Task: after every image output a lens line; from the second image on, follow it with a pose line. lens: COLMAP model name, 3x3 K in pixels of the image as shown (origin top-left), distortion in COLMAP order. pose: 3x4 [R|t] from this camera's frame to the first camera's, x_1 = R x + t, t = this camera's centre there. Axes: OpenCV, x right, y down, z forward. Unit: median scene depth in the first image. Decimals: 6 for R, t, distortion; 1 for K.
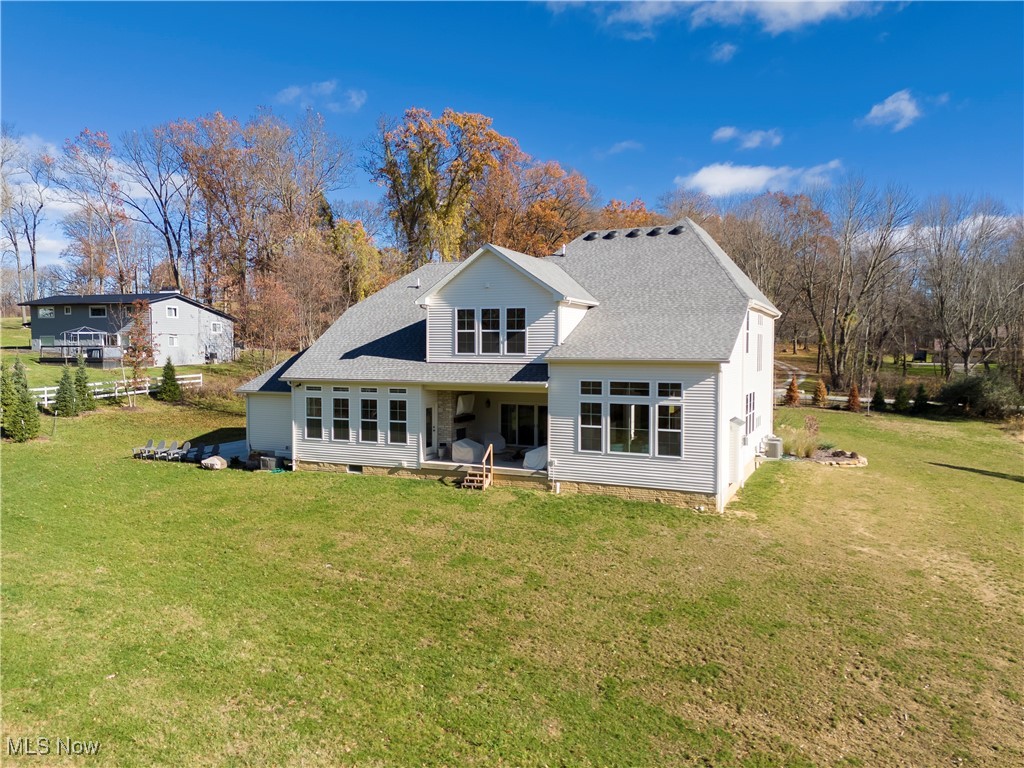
lens RADIAL K [[746.7, 0, 512.8], [0, 746.7, 362.4], [0, 0, 1]] dist [0.035127, -0.003588]
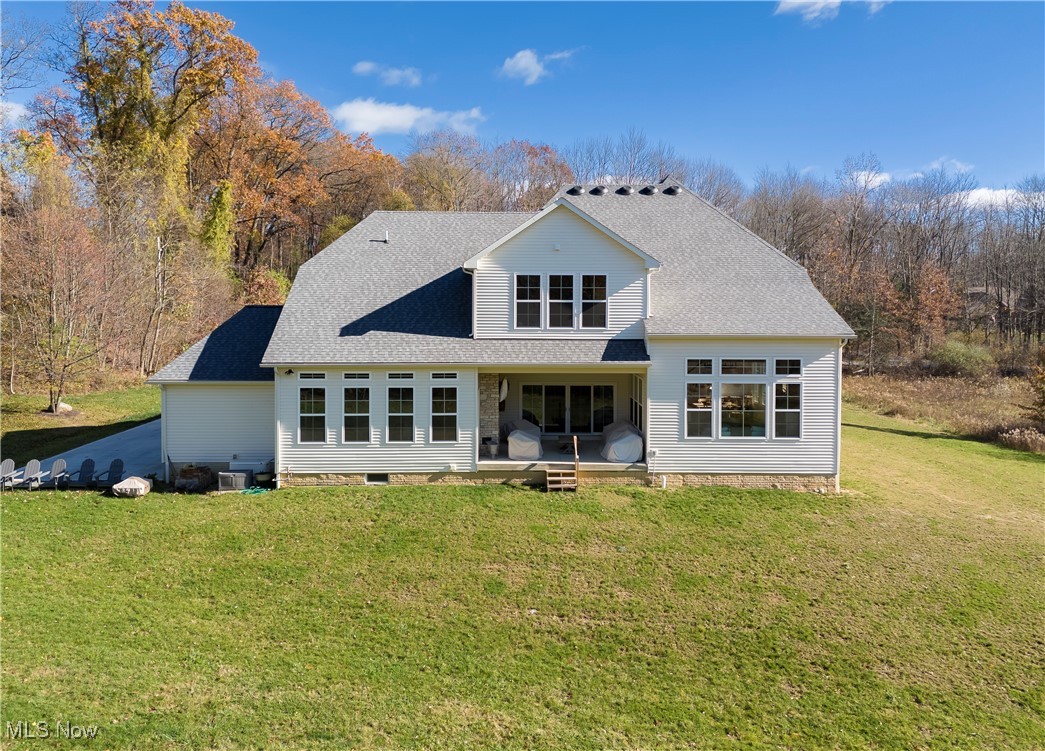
lens RADIAL K [[845.1, 0, 523.5], [0, 845.1, 295.2], [0, 0, 1]] dist [0.038214, -0.007064]
pose [[0.907835, 0.003186, 0.419316, -0.471752], [0.006772, 0.999729, -0.022257, -0.028075], [-0.419274, 0.023046, 0.907567, 0.149486]]
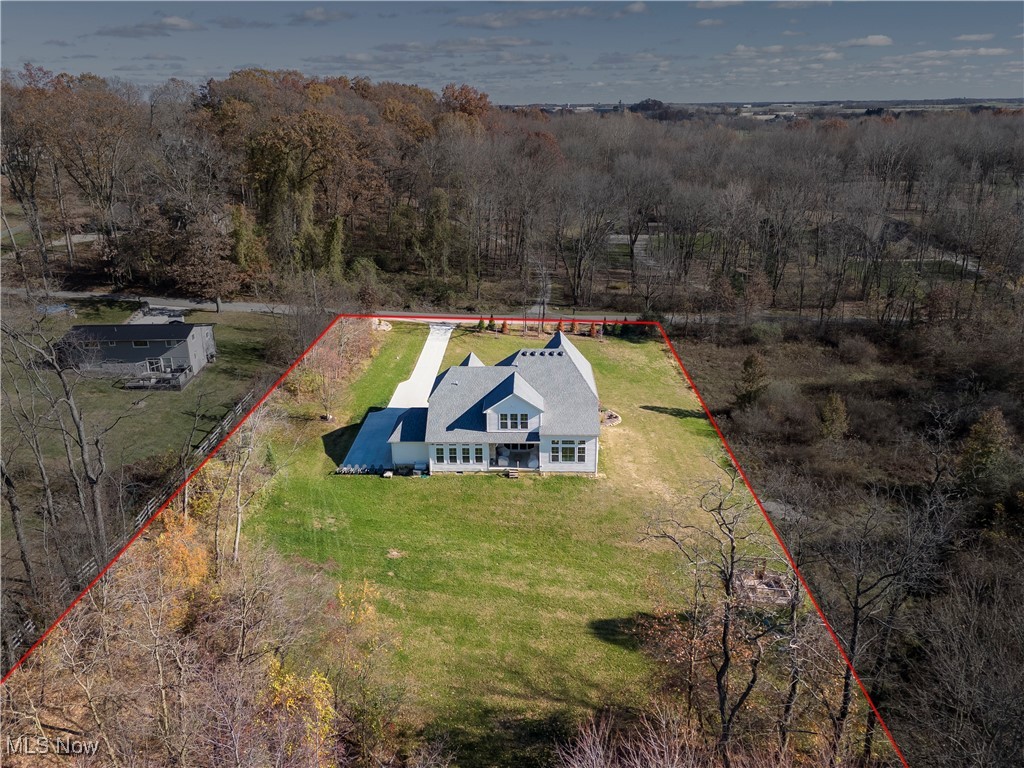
lens RADIAL K [[746.7, 0, 512.8], [0, 746.7, 362.4], [0, 0, 1]] dist [0.035127, -0.003588]
pose [[0.920850, -0.127152, 0.368601, -1.016930], [0.017790, 0.958051, 0.286044, -1.033545], [-0.389510, -0.256846, 0.884484, -1.363674]]
